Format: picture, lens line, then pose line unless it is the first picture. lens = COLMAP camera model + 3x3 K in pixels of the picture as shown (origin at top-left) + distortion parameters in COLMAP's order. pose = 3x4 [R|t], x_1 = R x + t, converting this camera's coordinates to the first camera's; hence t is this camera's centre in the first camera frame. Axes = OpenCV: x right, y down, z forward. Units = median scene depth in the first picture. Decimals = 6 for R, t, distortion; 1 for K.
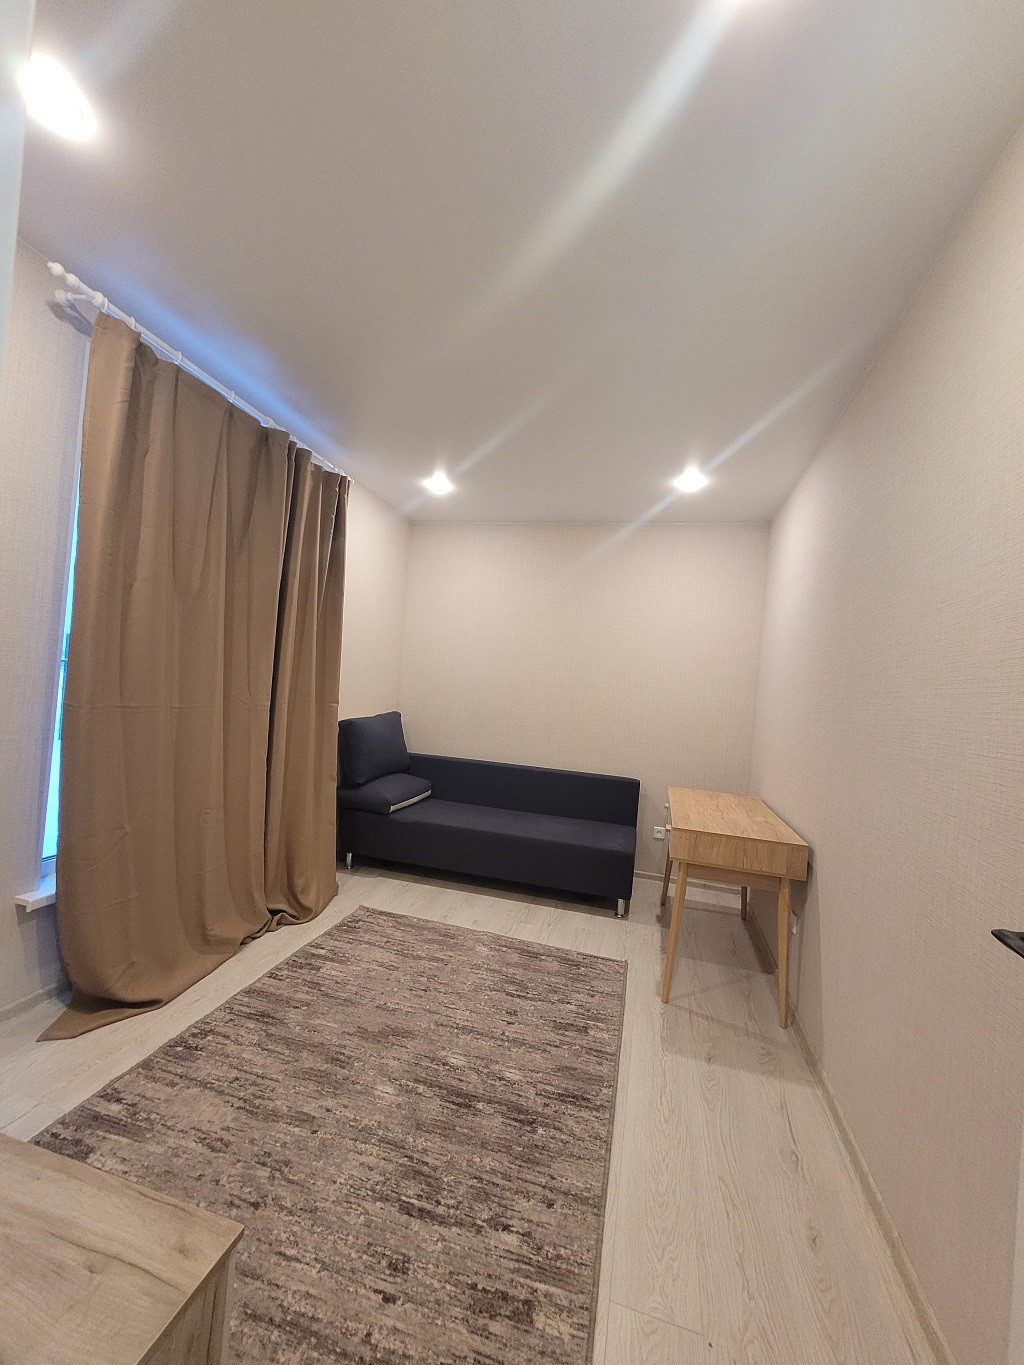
lens RADIAL K [[542.5, 0, 513.0], [0, 542.5, 680.1], [0, 0, 1]] dist [0.001559, 0.000068]
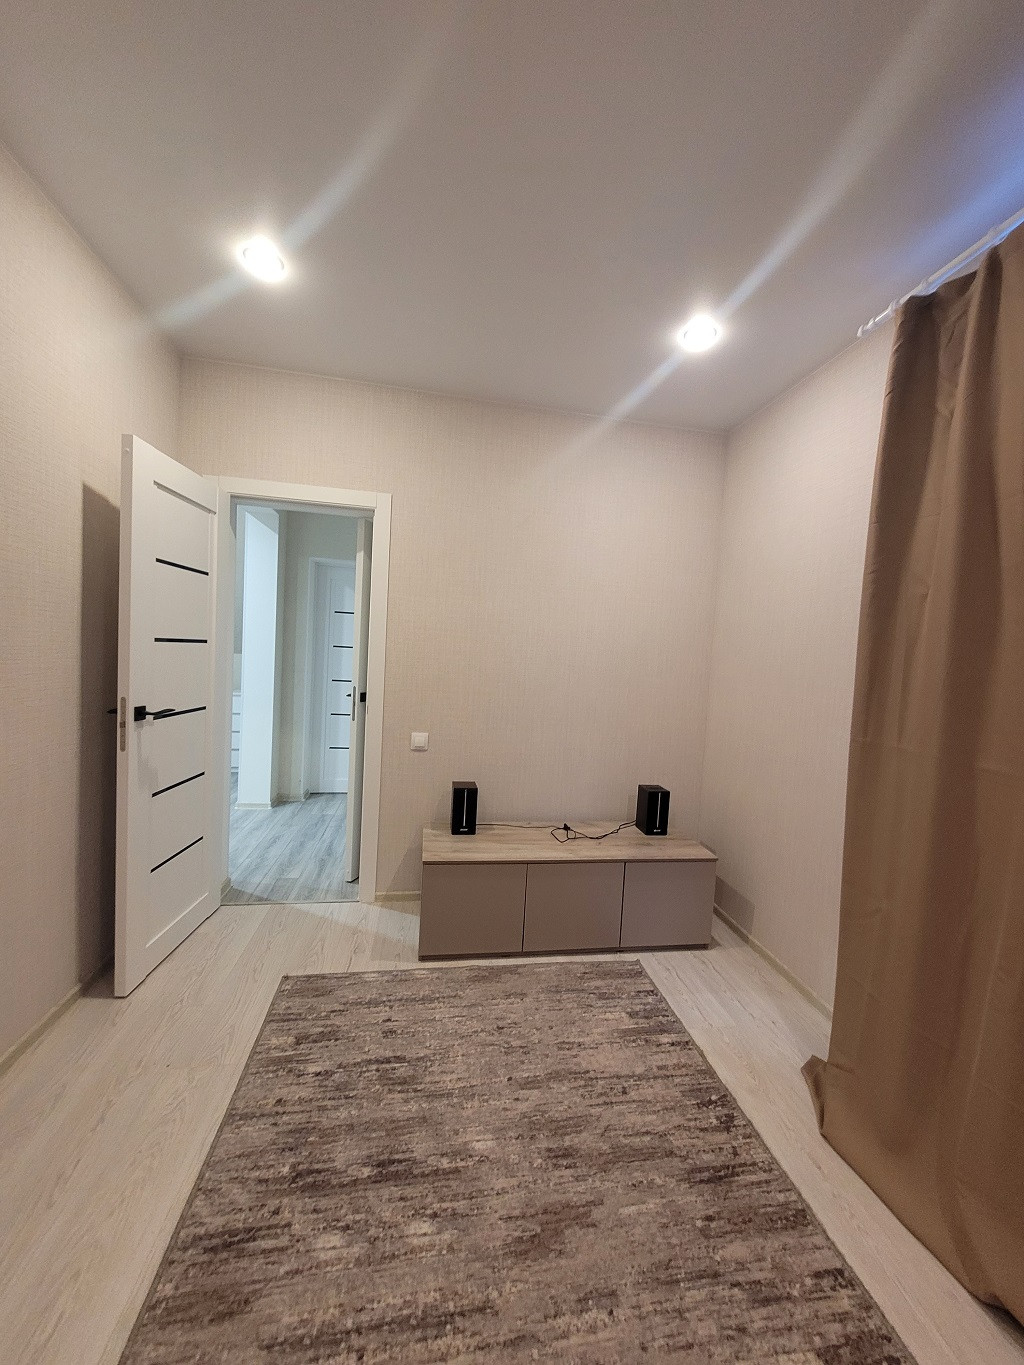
lens RADIAL K [[542.5, 0, 516.0], [0, 542.5, 688.0], [0, 0, 1]] dist [0.001559, 0.000068]
pose [[-0.902303, -0.107129, -0.417579, 0.155435], [-0.123983, 0.992194, 0.013356, 0.026322], [0.412888, 0.063824, -0.908543, 1.805104]]
